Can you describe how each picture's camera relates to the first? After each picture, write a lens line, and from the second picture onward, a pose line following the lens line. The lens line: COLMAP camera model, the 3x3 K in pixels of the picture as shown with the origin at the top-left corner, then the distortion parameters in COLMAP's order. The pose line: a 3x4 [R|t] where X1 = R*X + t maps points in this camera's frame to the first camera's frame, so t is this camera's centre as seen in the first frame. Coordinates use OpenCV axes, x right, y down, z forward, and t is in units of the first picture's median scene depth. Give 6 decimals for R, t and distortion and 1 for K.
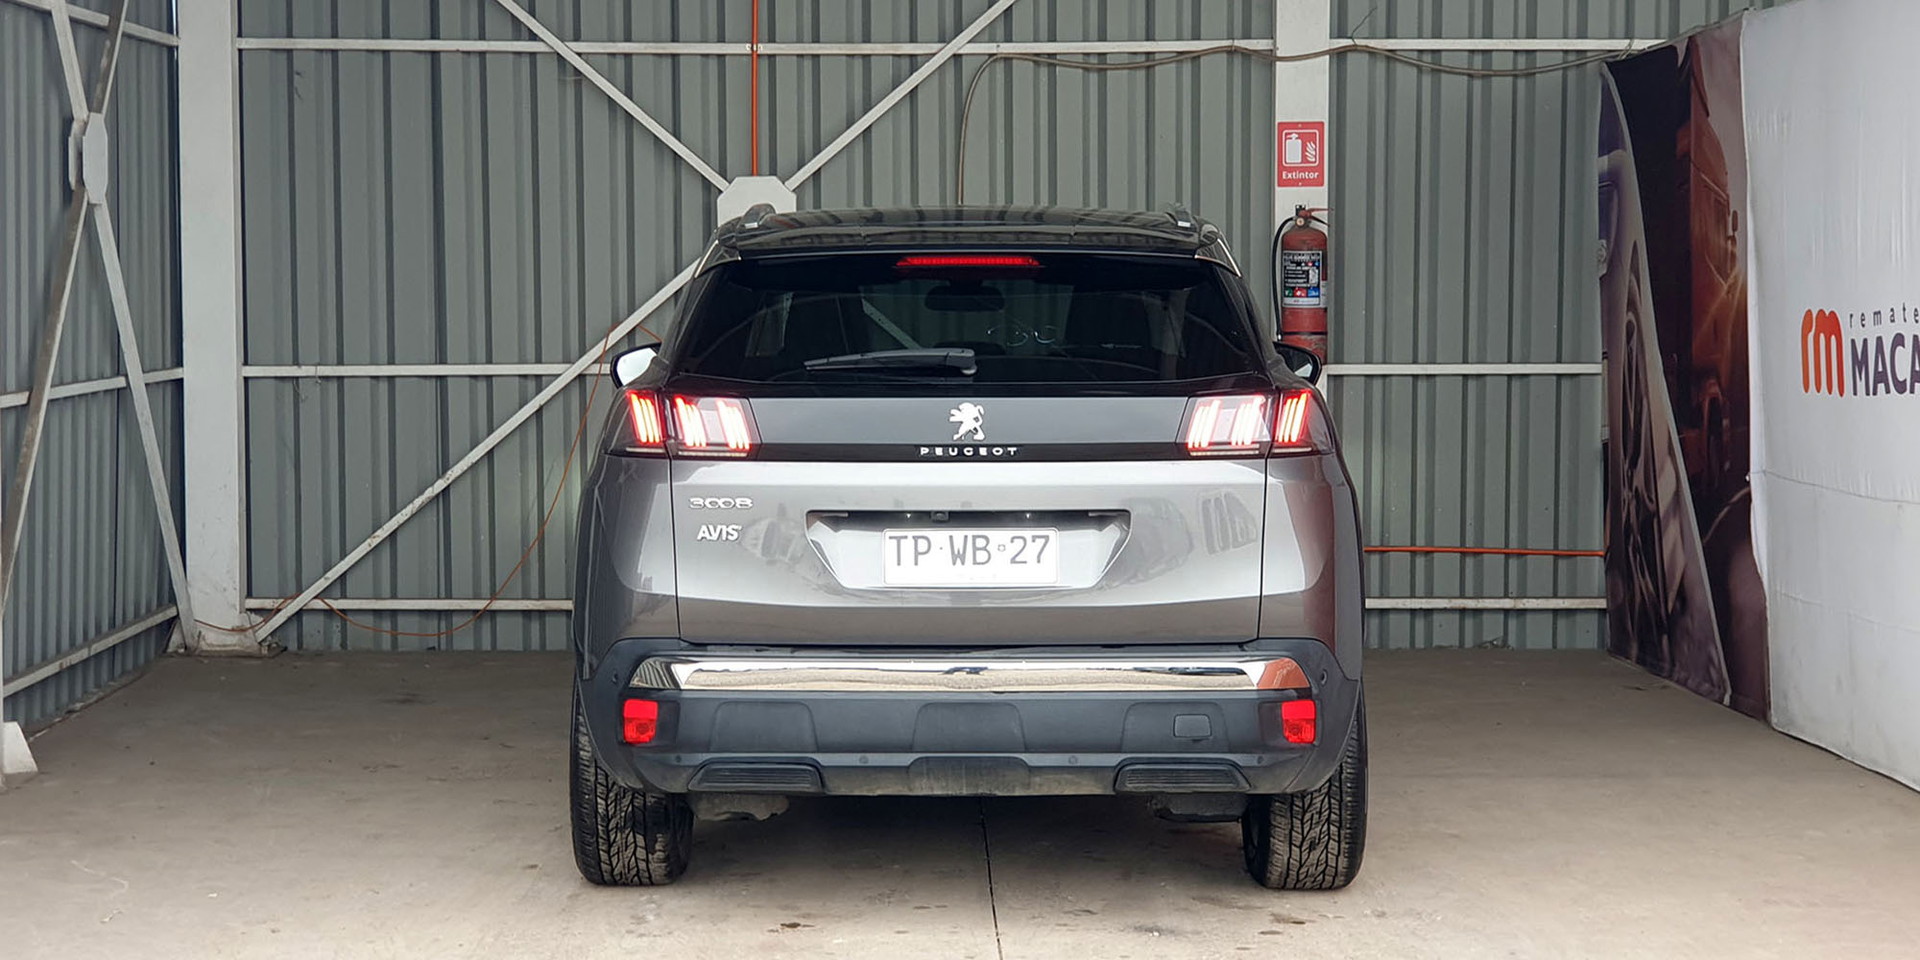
lens RADIAL K [[3284.8, 0, 960.0], [0, 3284.8, 480.0], [0, 0, 1]] dist [0.326200, -1.988840]
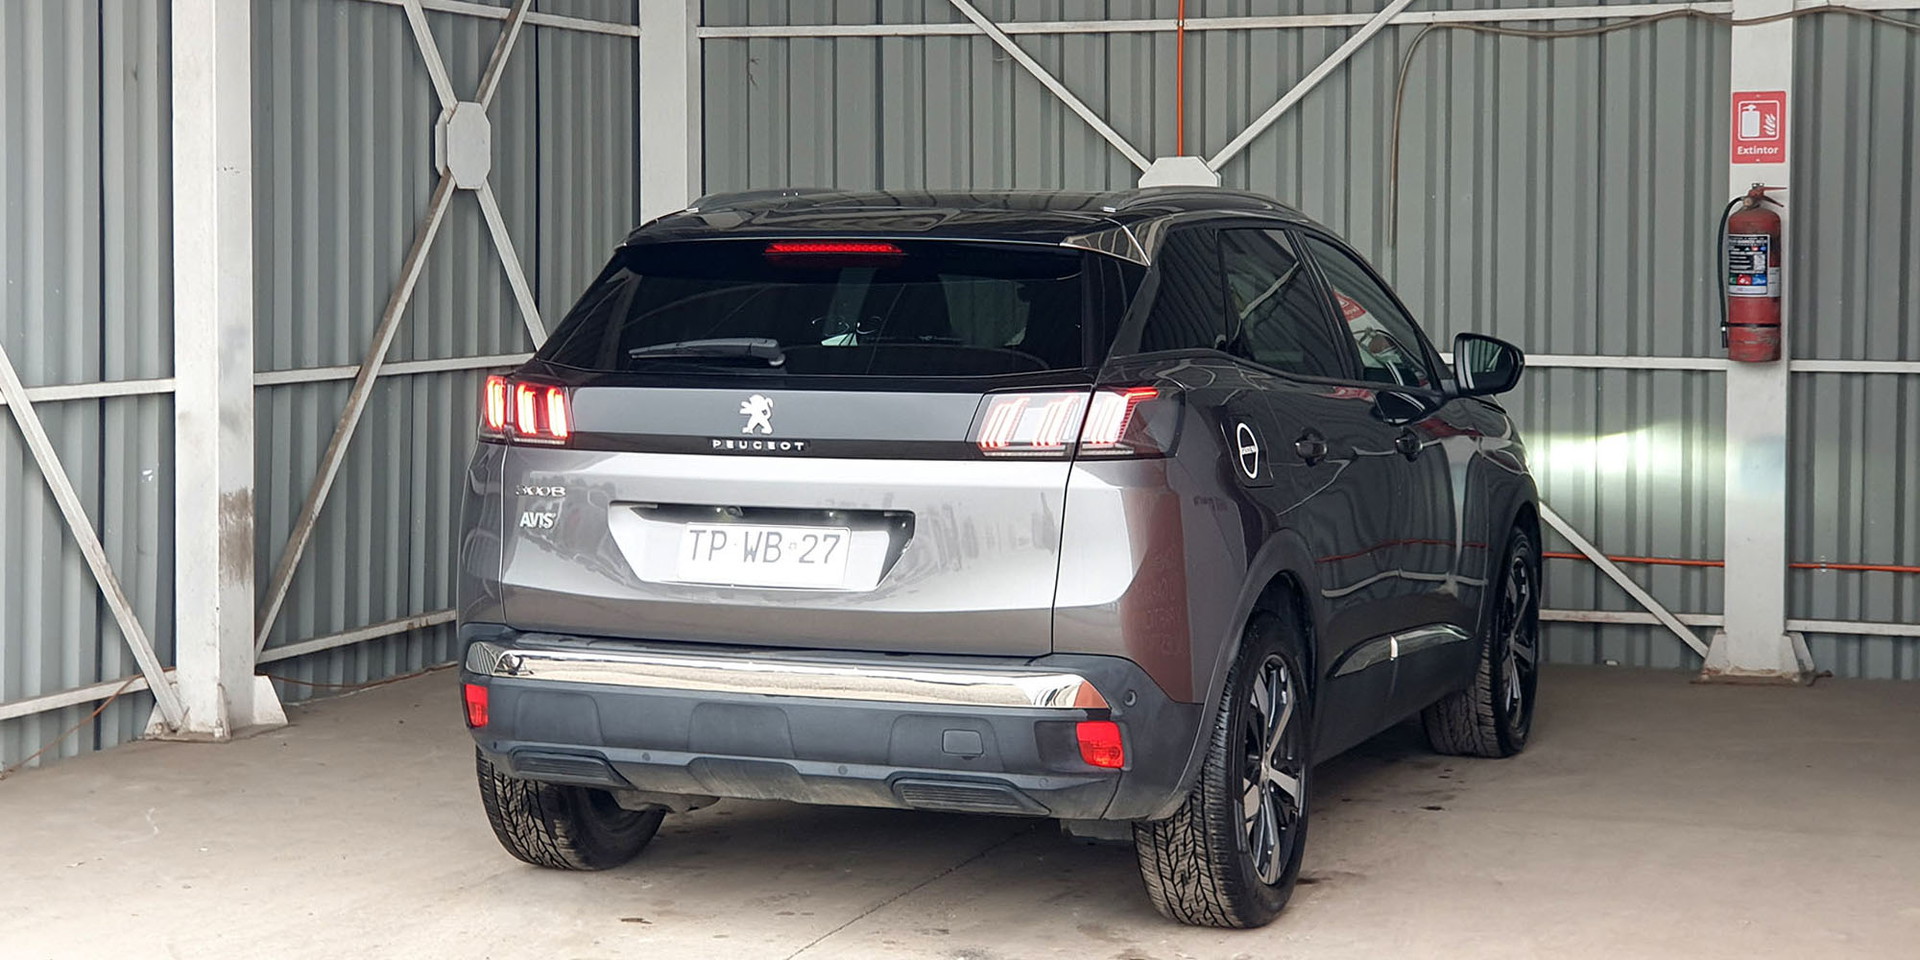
lens RADIAL K [[3326.0, 0, 914.0], [0, 3326.0, 476.4], [0, 0, 1]] dist [0.331844, -2.418587]
pose [[0.929631, 0.029835, -0.367283, 0.237606], [-0.027991, 0.999555, 0.010347, -0.006409], [0.367428, 0.000661, 0.930052, 0.061327]]
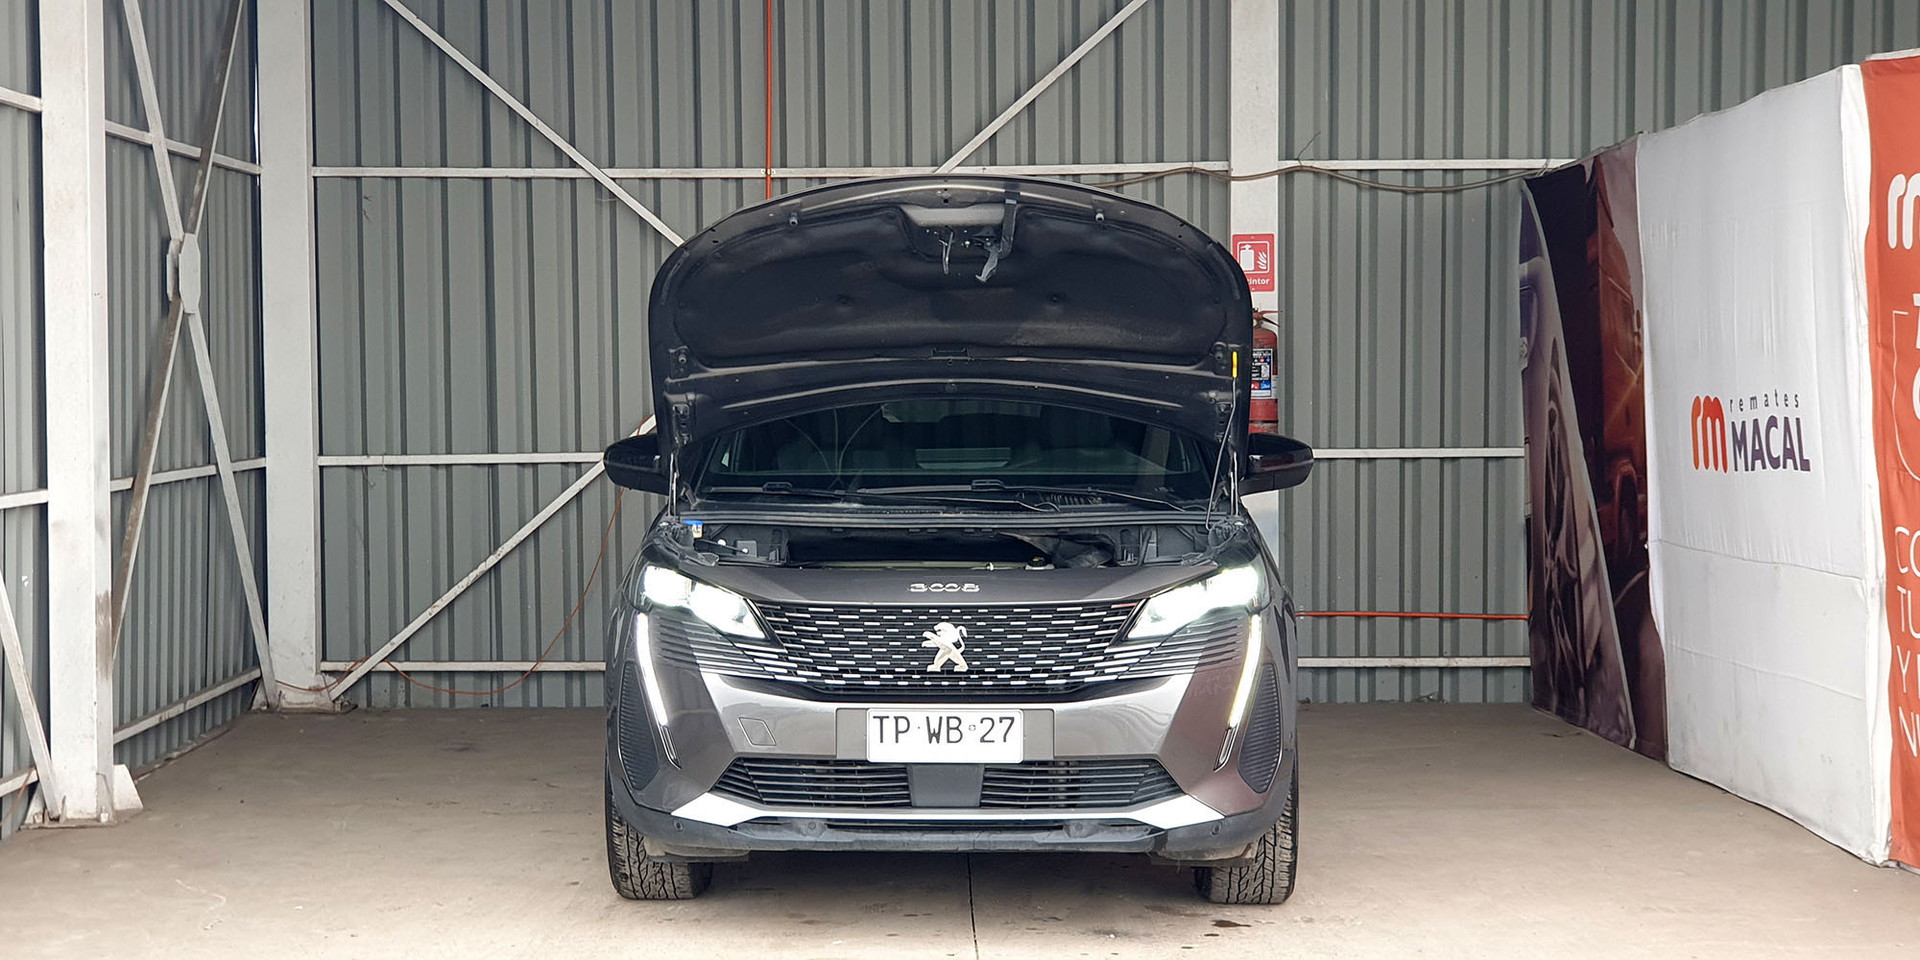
lens RADIAL K [[3052.8, 0, 915.0], [0, 3052.8, 522.5], [0, 0, 1]] dist [0.282839, -1.323495]
pose [[0.999832, -0.004977, -0.017631, 0.006072], [0.004716, 0.999879, -0.014799, 0.004999], [0.017703, 0.014713, 0.999735, -0.047542]]
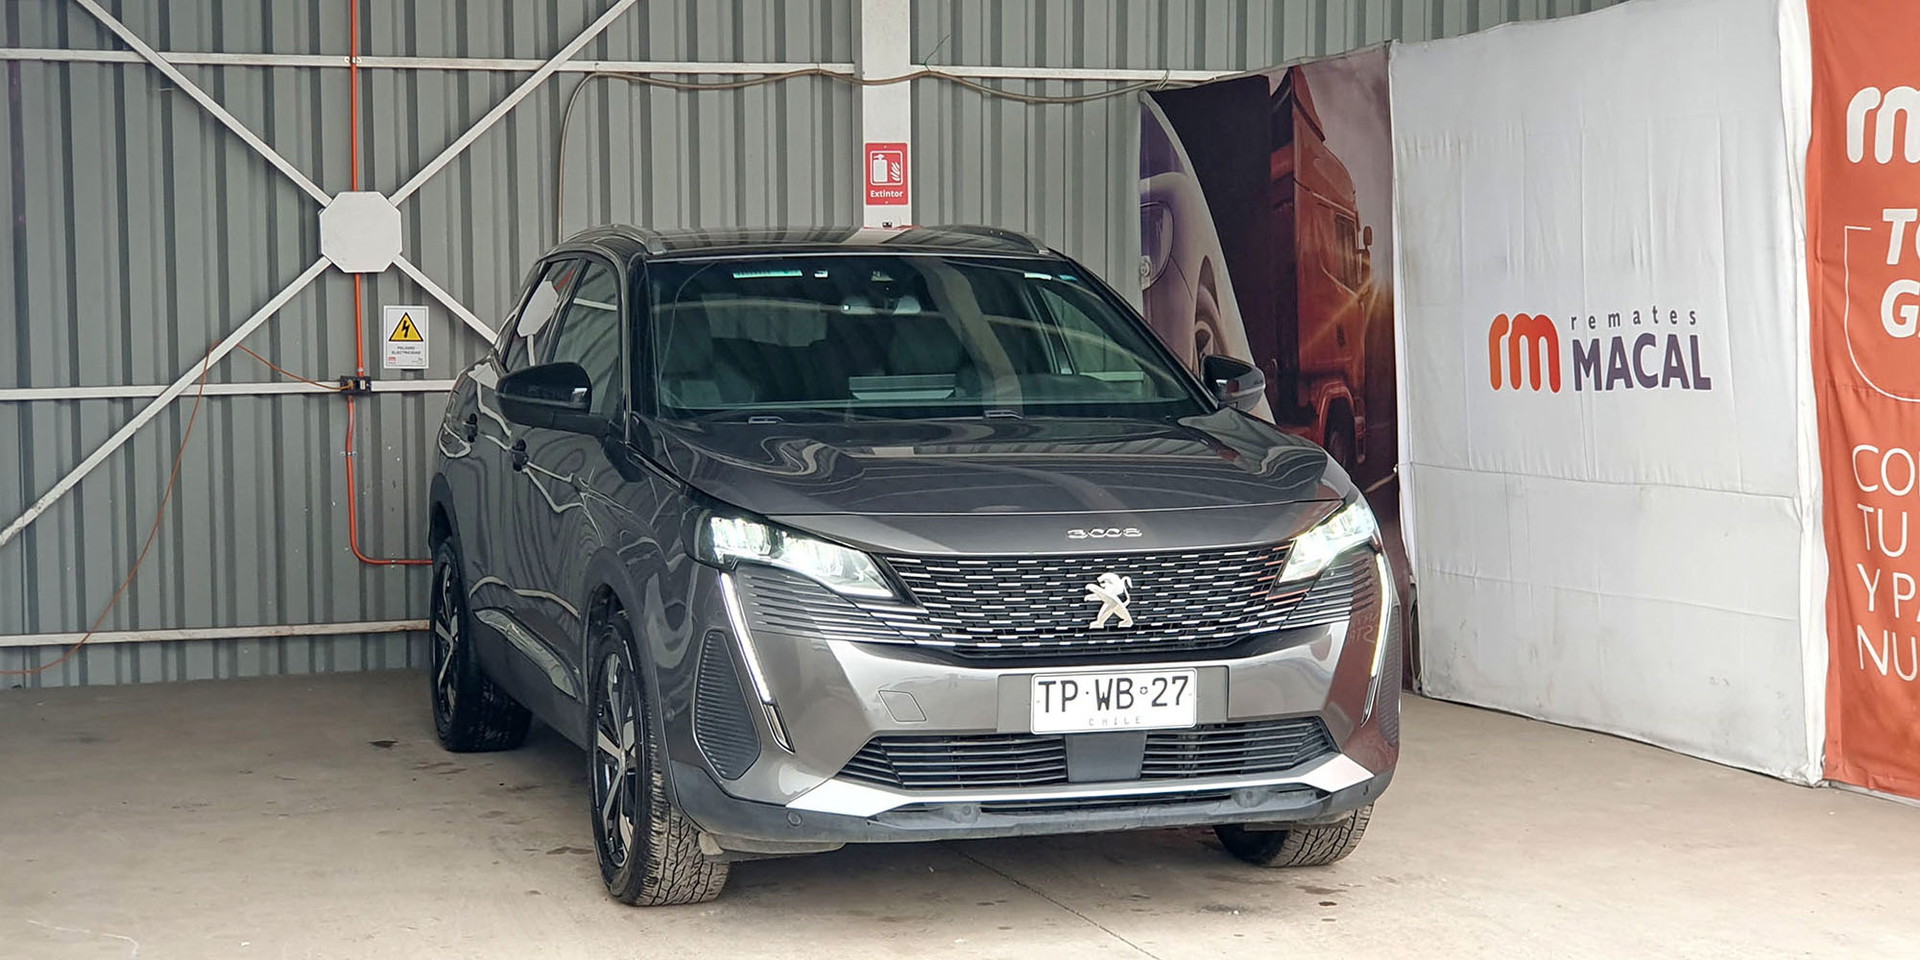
lens RADIAL K [[3145.2, 0, 960.0], [0, 3145.2, 480.0], [0, 0, 1]] dist [0.305359, -1.532541]
pose [[0.946921, -0.027125, 0.320320, -0.205550], [0.028312, 0.999599, 0.000952, -0.001800], [-0.320217, 0.008168, 0.947309, 0.046215]]
